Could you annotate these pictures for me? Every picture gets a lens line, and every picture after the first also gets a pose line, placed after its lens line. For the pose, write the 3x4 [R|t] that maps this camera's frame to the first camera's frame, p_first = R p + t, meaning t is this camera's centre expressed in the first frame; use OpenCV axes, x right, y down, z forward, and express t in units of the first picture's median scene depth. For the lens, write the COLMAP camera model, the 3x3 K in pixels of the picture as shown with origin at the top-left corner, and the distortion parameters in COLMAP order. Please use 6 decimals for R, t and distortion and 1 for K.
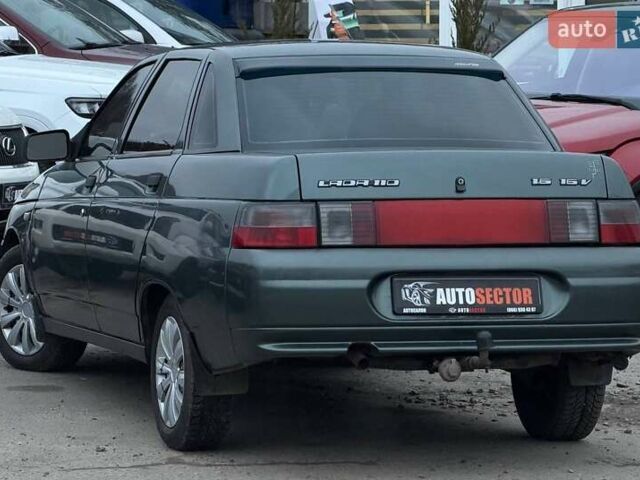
lens RADIAL K [[3023.0, 0, 320.0], [0, 3023.0, 240.0], [0, 0, 1]] dist [-0.093977, -1.671162]
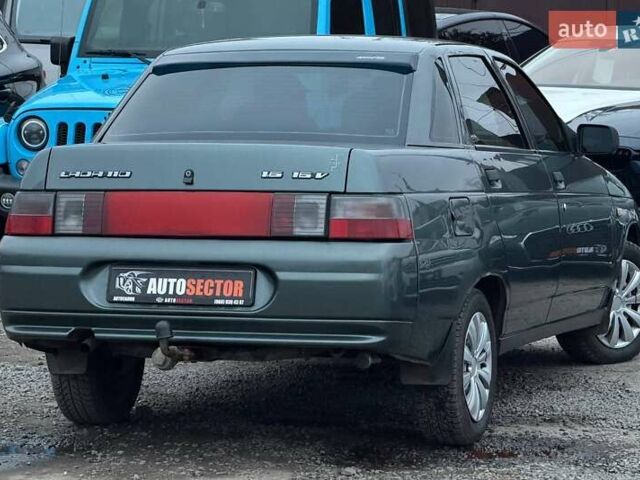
lens RADIAL K [[3023.0, 0, 320.0], [0, 3023.0, 240.0], [0, 0, 1]] dist [-0.093977, -1.671162]
pose [[0.820119, 0.021825, -0.571777, 0.670015], [-0.022493, 0.999730, 0.005897, -0.004130], [0.571751, 0.008025, 0.820388, 0.196220]]
